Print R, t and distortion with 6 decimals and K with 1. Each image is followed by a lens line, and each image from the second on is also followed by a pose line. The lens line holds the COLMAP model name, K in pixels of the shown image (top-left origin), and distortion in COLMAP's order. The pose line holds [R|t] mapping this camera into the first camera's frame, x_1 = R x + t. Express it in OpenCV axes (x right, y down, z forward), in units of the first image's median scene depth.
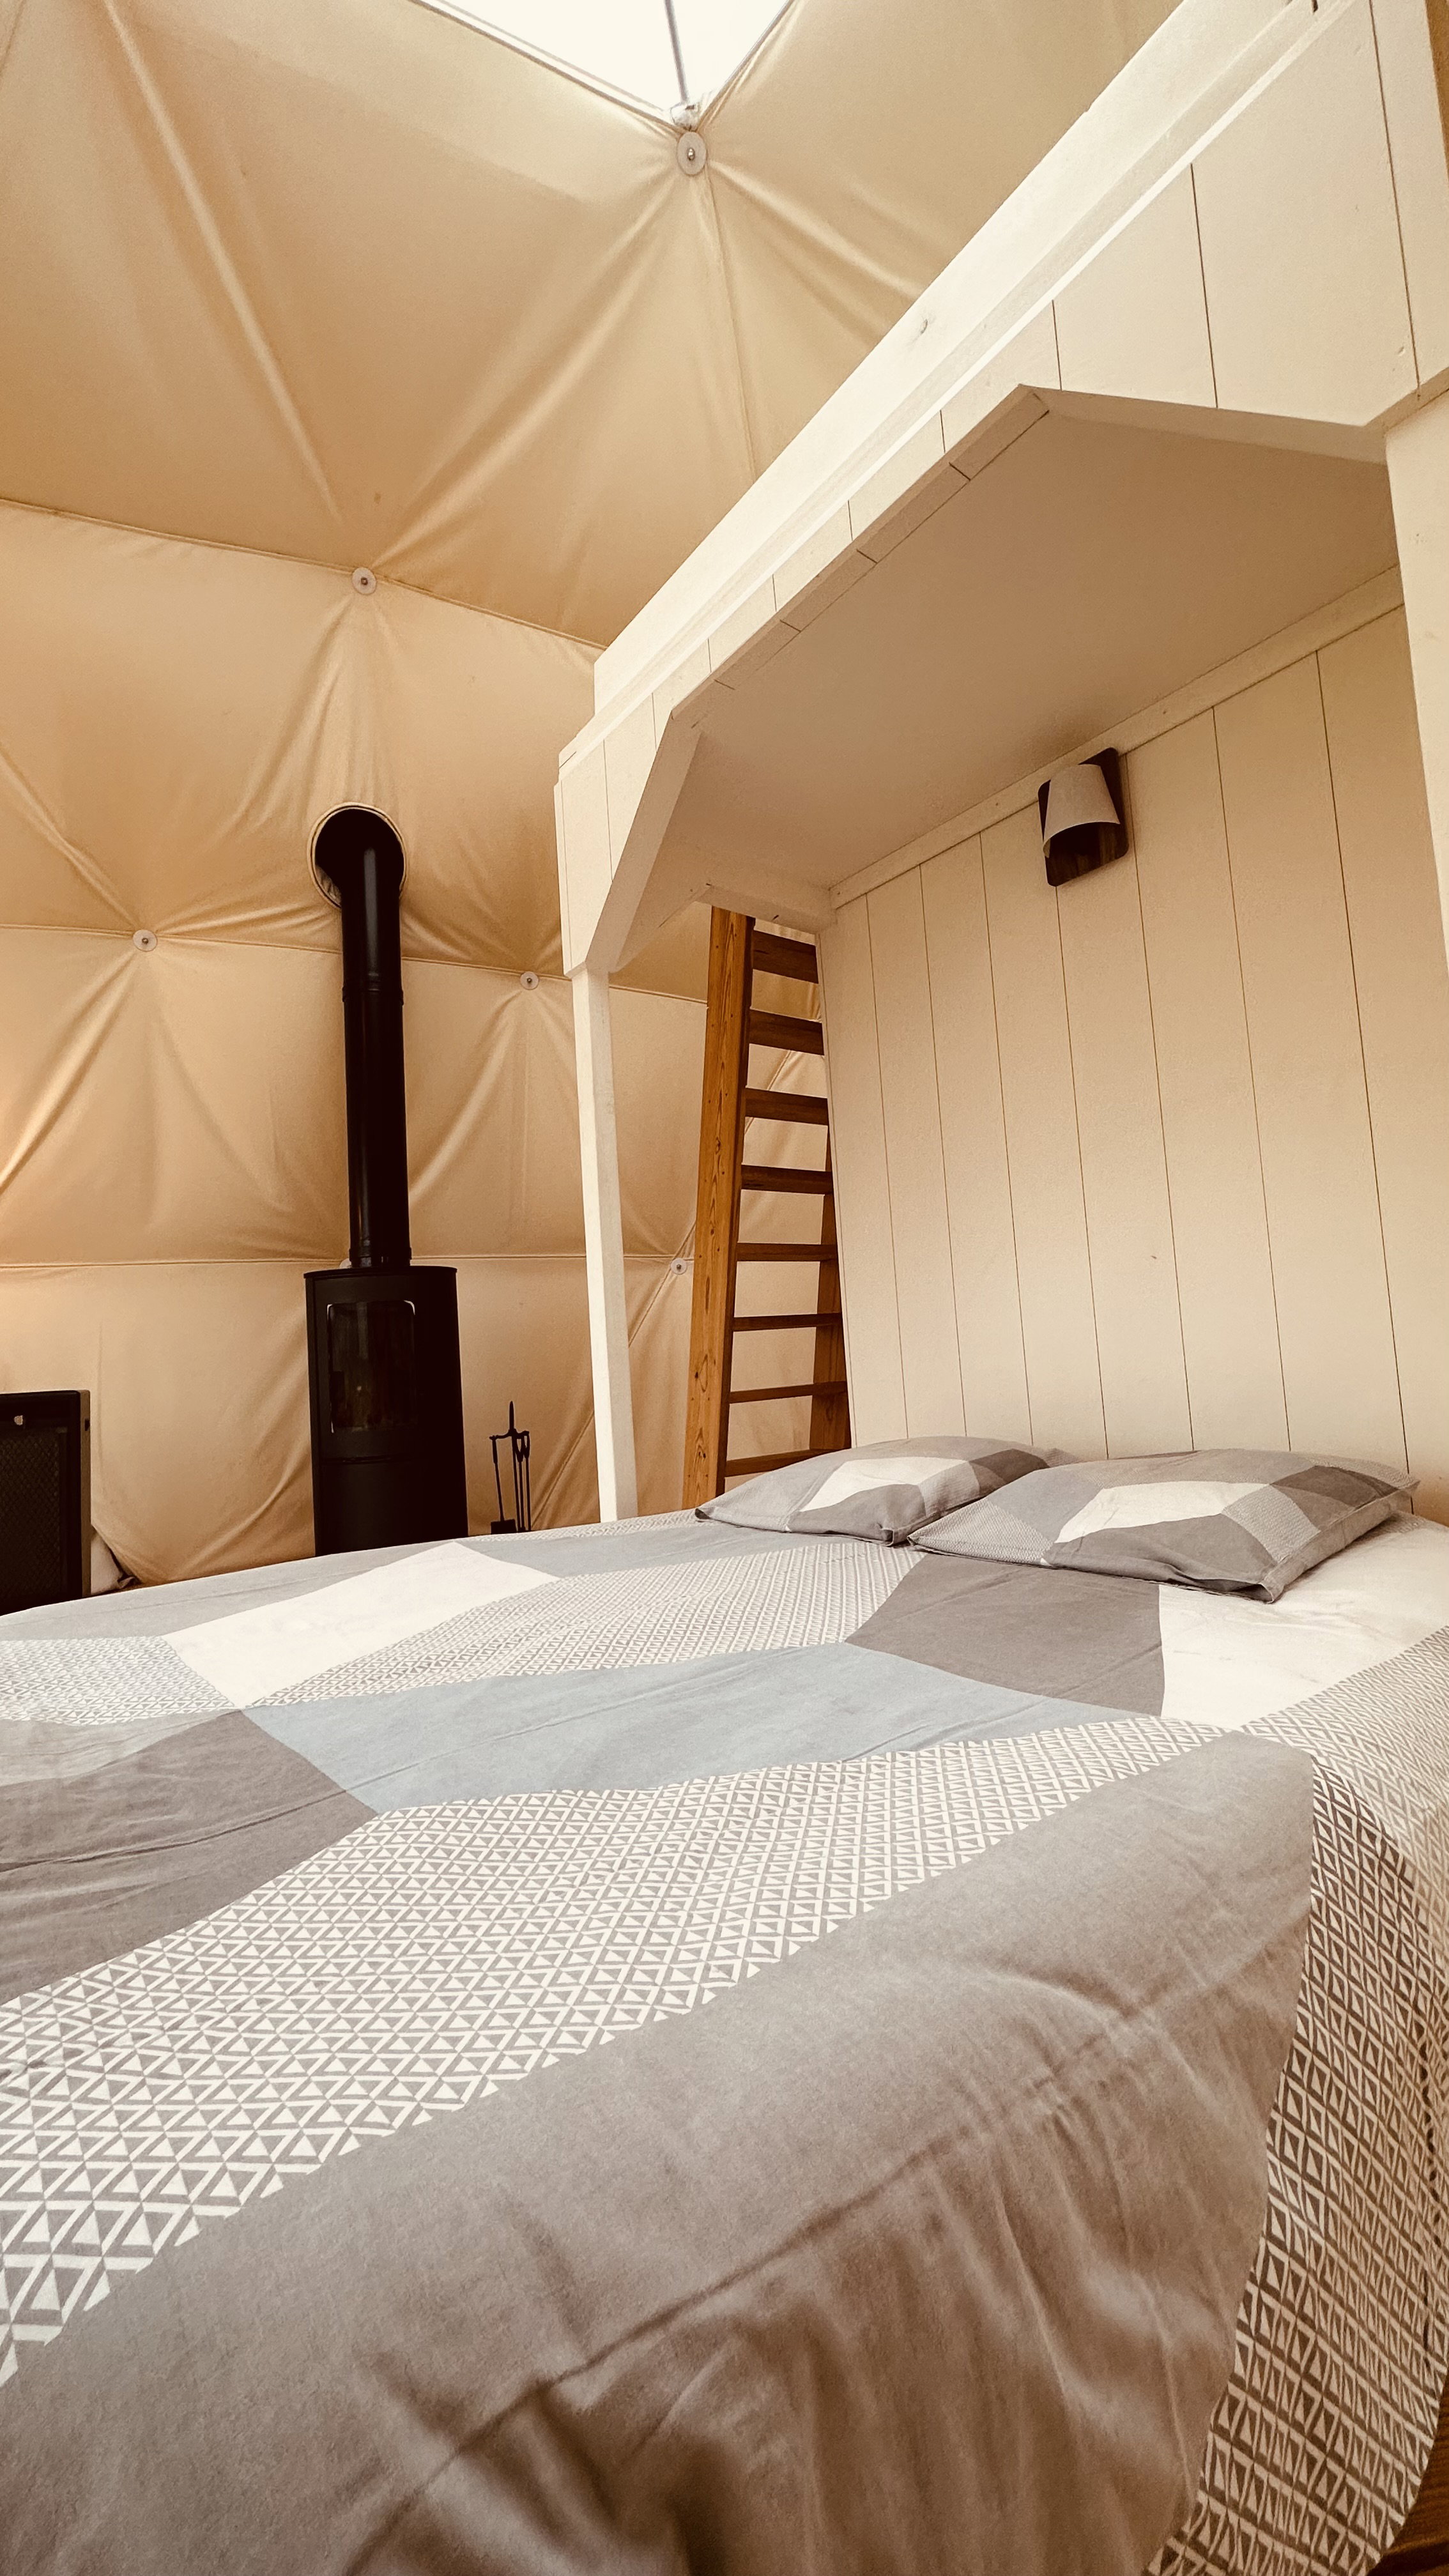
lens RADIAL K [[1020.5, 0, 719.4], [0, 1020.5, 1277.3], [0, 0, 1]] dist [-0.000668, 0.000006]
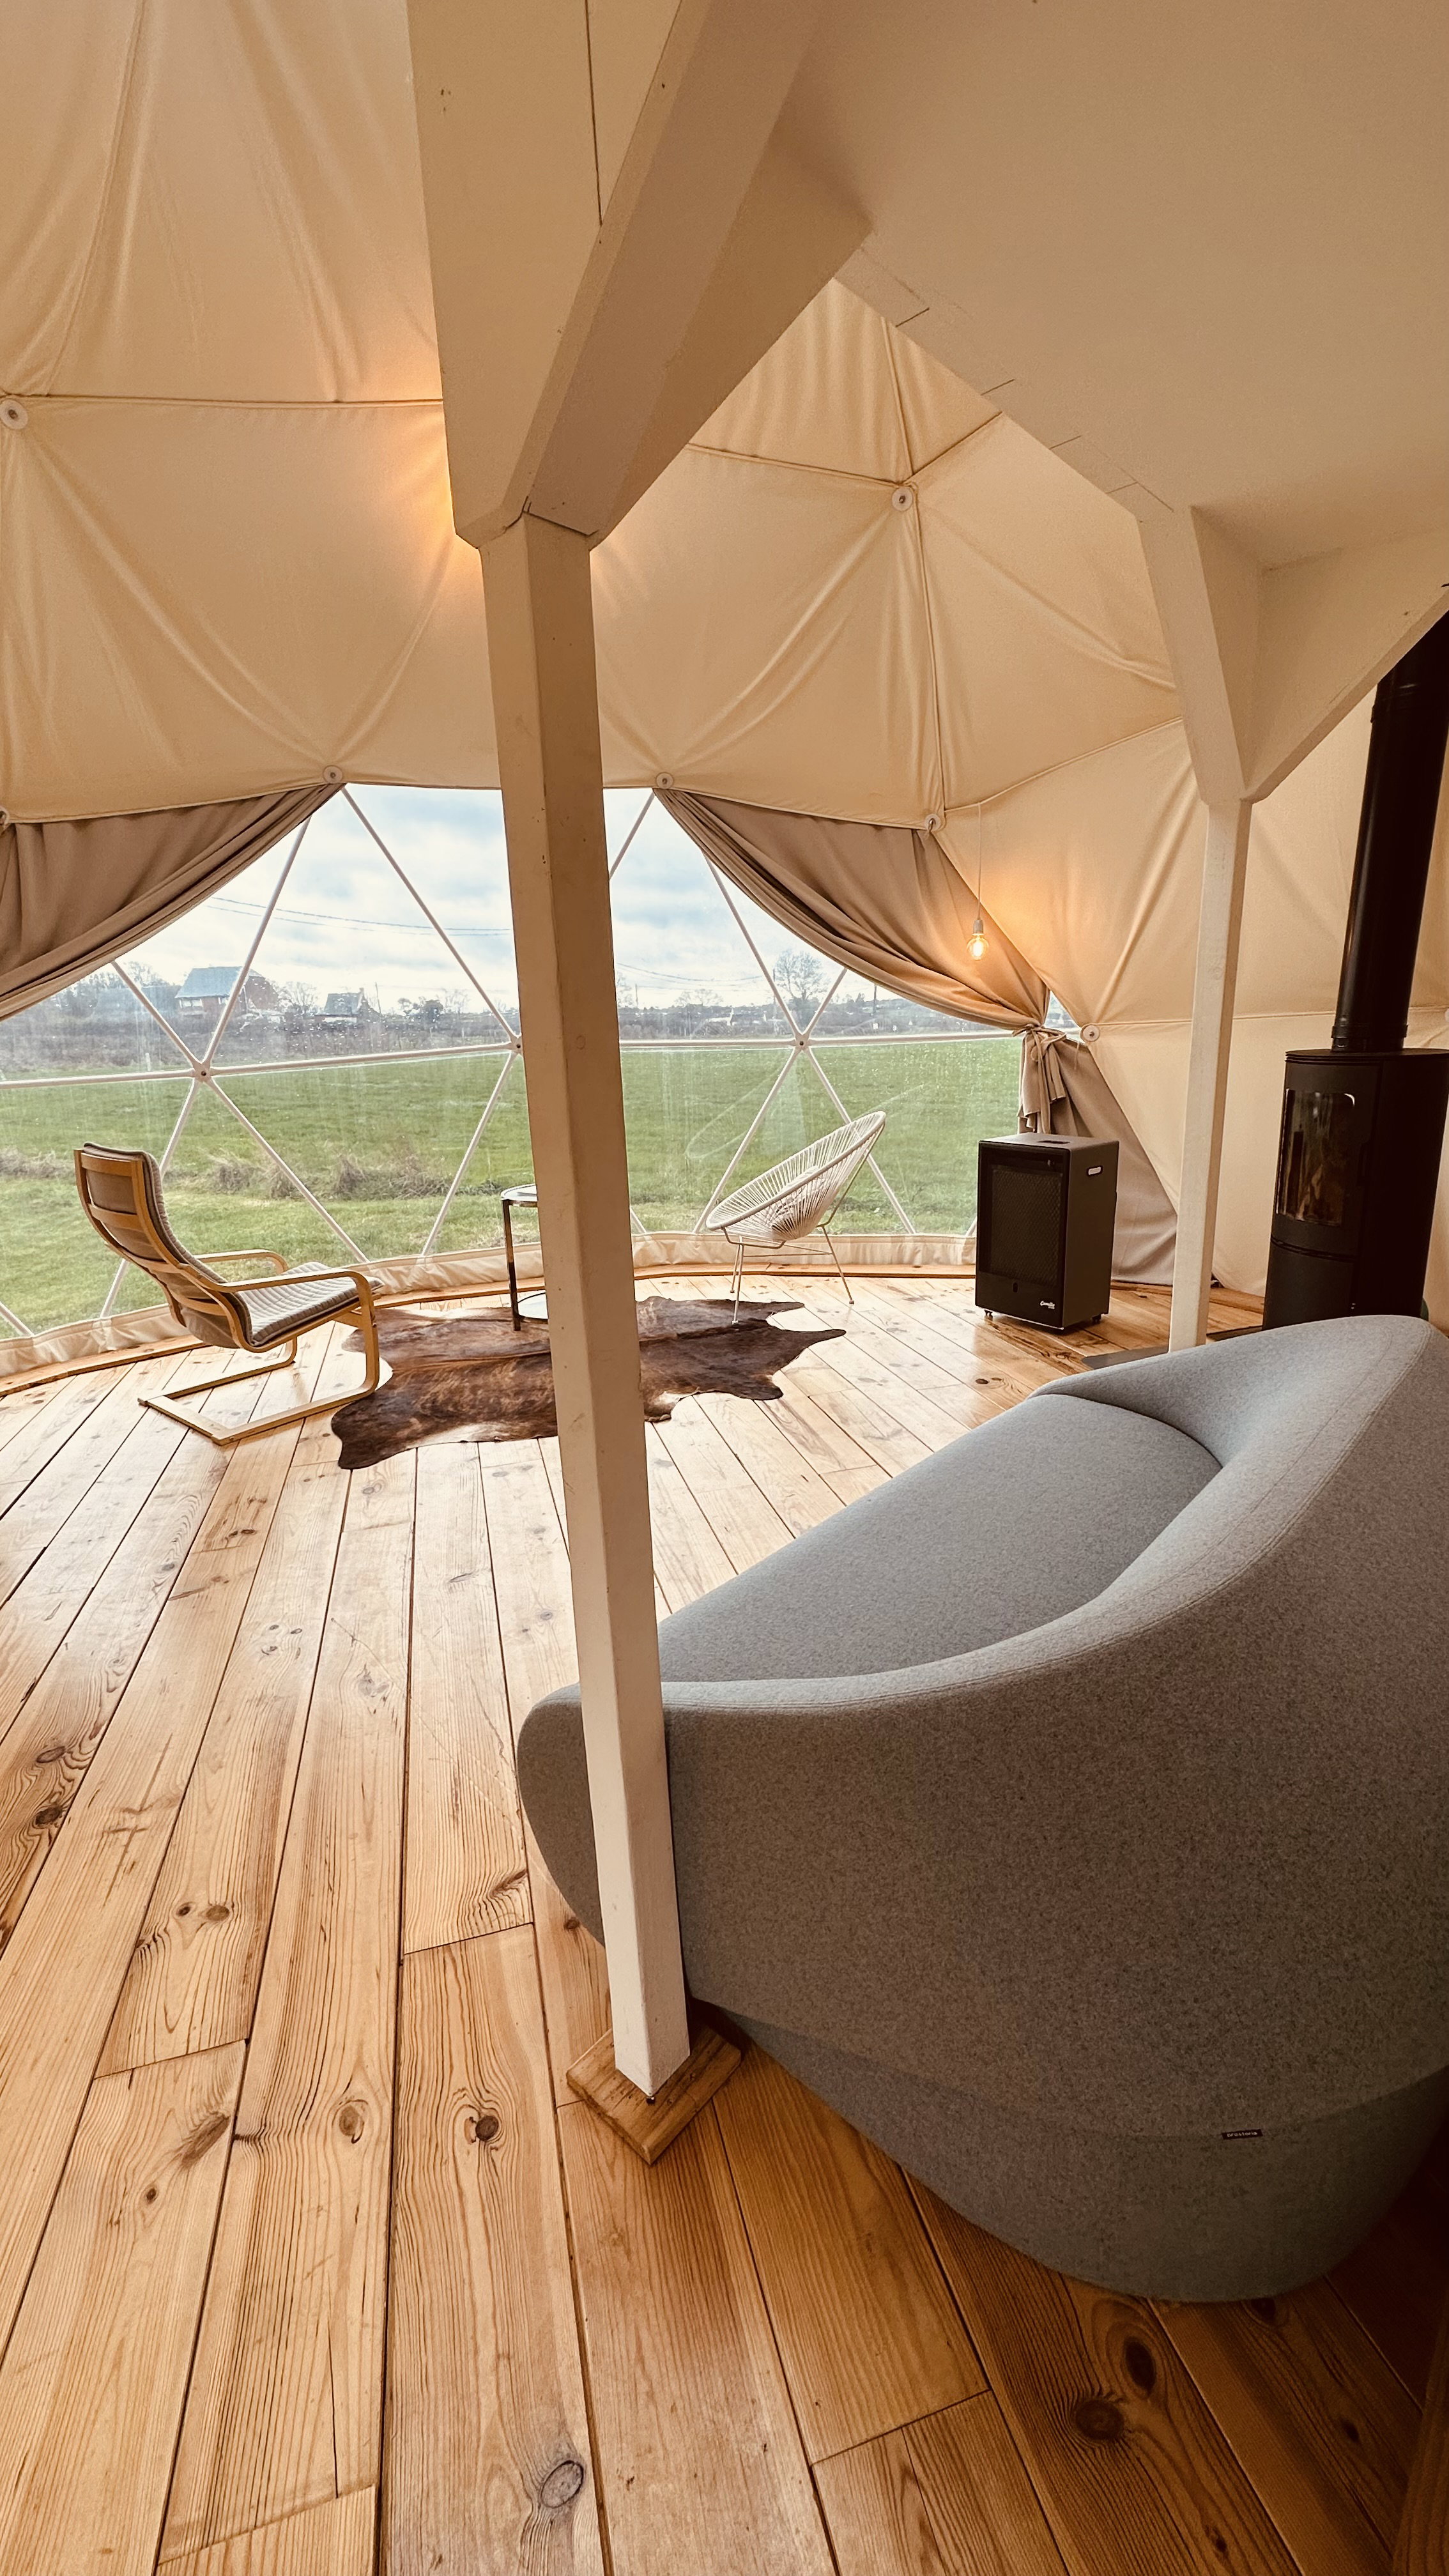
lens RADIAL K [[1020.5, 0, 719.4], [0, 1020.5, 1277.3], [0, 0, 1]] dist [-0.000668, 0.000006]
pose [[0.154274, 0.297949, -0.942033, 0.541755], [0.105130, 0.943084, 0.315499, -0.177392], [0.982419, -0.147709, 0.114170, 0.308413]]
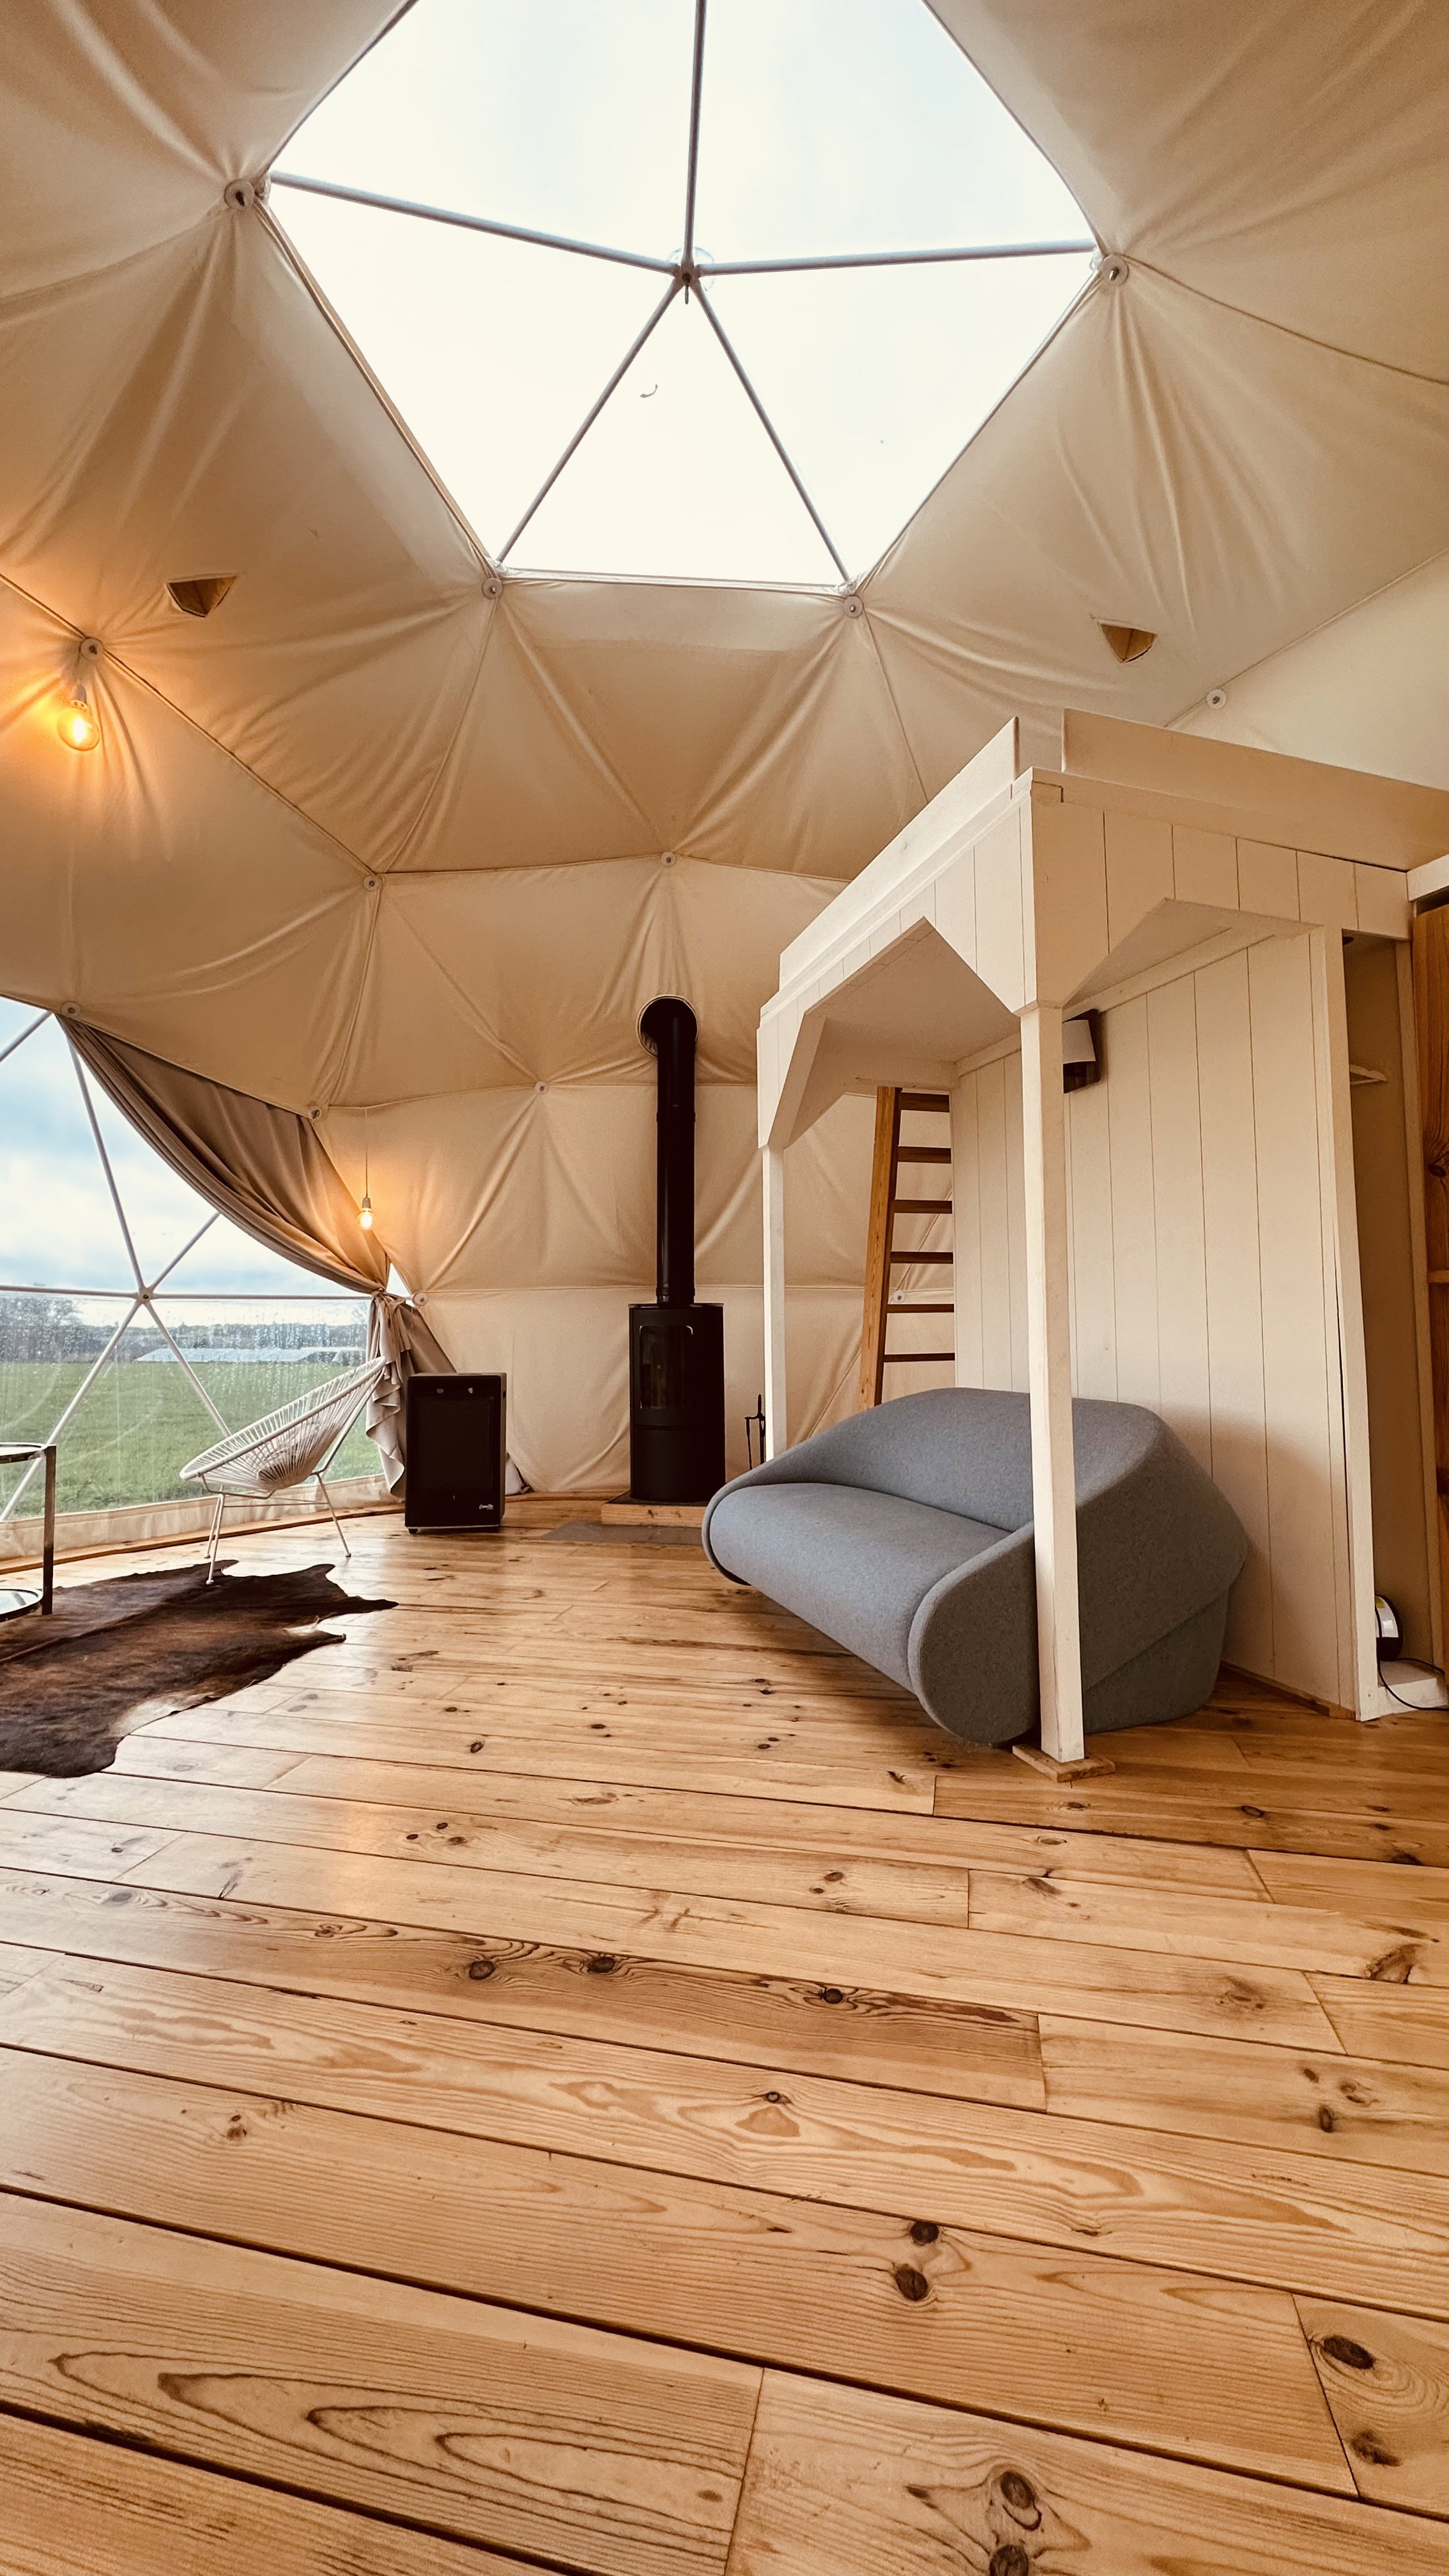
lens RADIAL K [[1020.5, 0, 719.4], [0, 1020.5, 1277.3], [0, 0, 1]] dist [-0.000668, 0.000006]
pose [[0.935615, 0.035060, -0.351276, 0.277170], [-0.021380, 0.998857, 0.042749, -0.118823], [0.352373, -0.032486, 0.935296, -0.417464]]
